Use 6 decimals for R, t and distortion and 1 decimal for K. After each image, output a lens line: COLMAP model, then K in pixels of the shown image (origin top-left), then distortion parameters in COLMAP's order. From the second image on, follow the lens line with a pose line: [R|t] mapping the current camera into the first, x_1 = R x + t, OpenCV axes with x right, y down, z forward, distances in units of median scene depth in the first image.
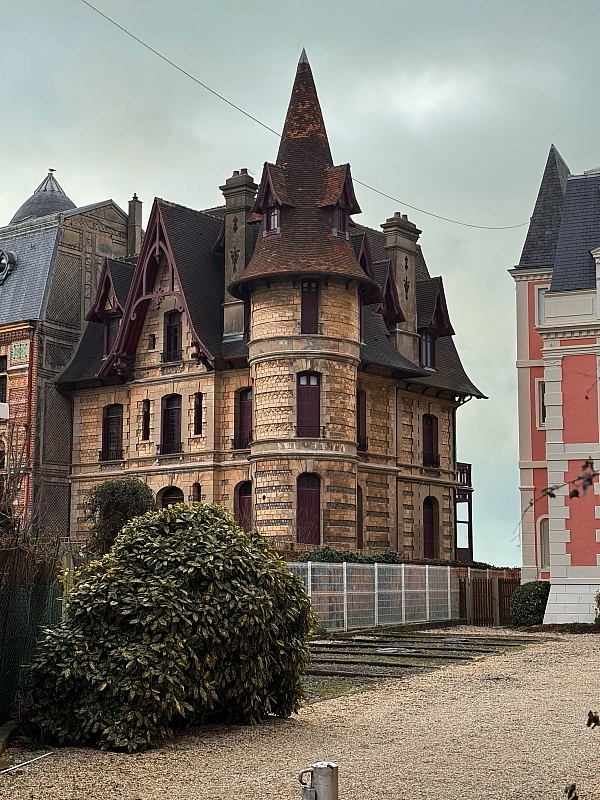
lens RADIAL K [[1373.1, 0, 300.1], [0, 1373.1, 399.9], [0, 0, 1]] dist [0.135164, 0.000000]
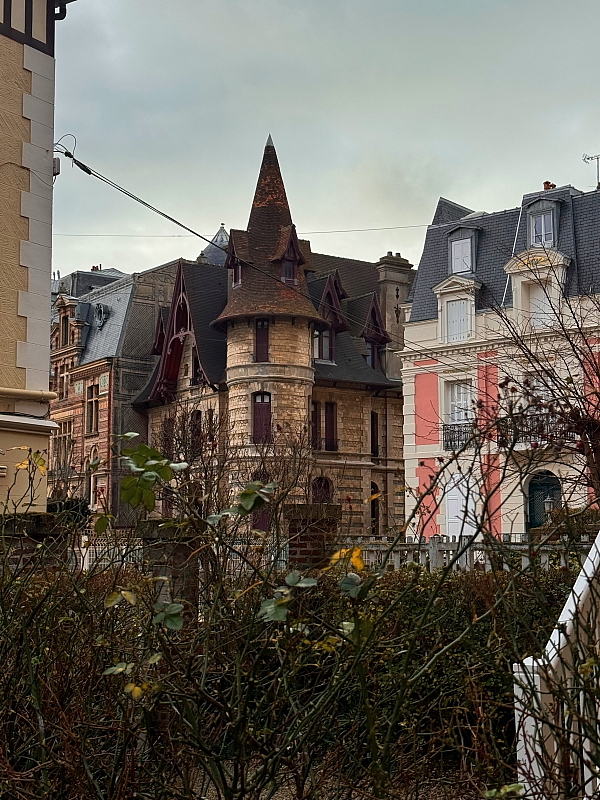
lens RADIAL K [[1216.8, 0, 299.9], [0, 1216.8, 399.7], [0, 0, 1]] dist [0.129266, 0.000000]
pose [[0.954560, -0.041297, -0.295144, 0.352263], [0.044689, 0.998990, 0.004753, -0.016160], [0.294650, -0.017727, 0.955441, -0.064262]]
